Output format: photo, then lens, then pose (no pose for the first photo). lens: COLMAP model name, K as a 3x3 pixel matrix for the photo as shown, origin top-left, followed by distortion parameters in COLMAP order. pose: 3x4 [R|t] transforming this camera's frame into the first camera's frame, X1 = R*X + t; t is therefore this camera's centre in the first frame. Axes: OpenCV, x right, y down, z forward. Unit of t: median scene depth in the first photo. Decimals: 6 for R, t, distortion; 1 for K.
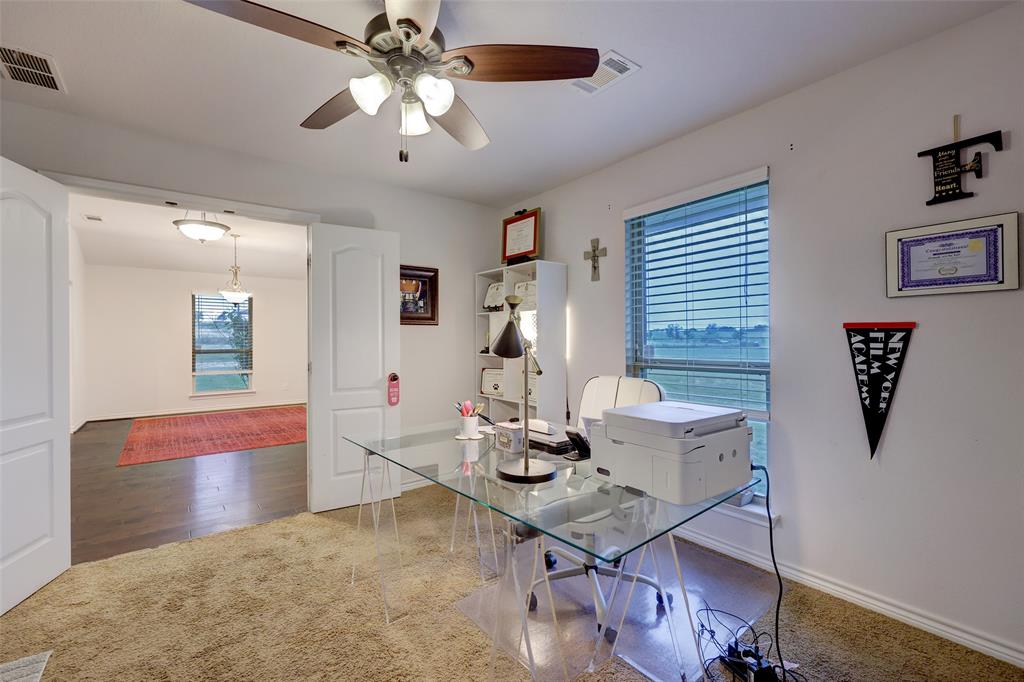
lens RADIAL K [[430.2, 0, 502.7], [0, 430.2, 342.2], [0, 0, 1]] dist [0.010855, 0.000159]
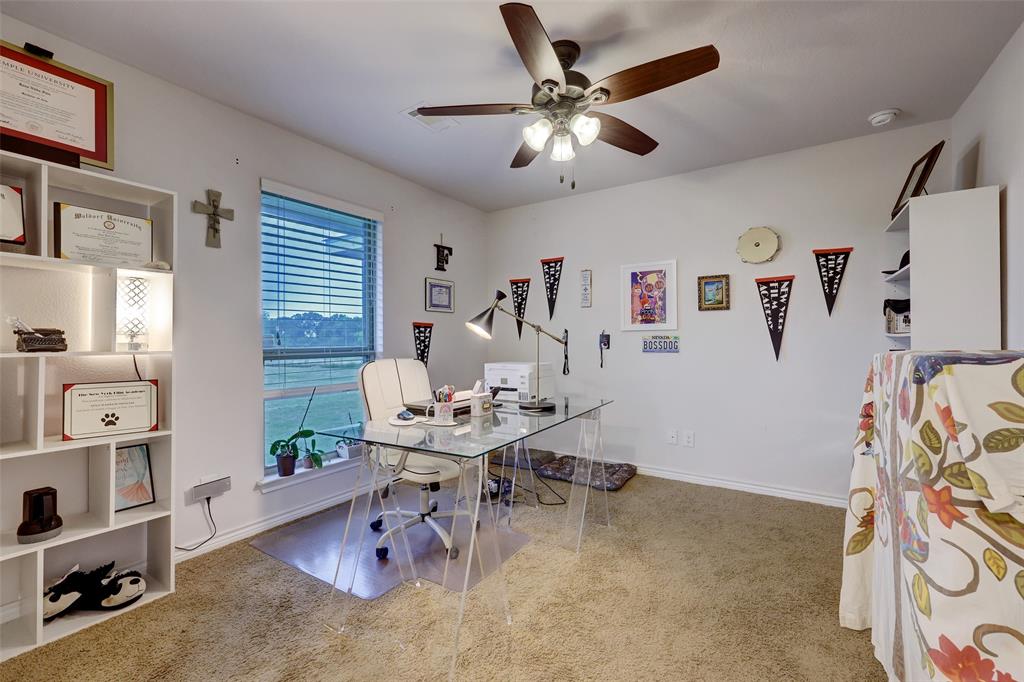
lens RADIAL K [[430.2, 0, 508.7], [0, 430.2, 334.8], [0, 0, 1]] dist [0.010855, 0.000159]
pose [[-0.321799, 0.005875, 0.946790, -0.901313], [-0.002672, 0.999971, -0.007113, 0.017253], [-0.946804, -0.004819, -0.321774, 1.040643]]
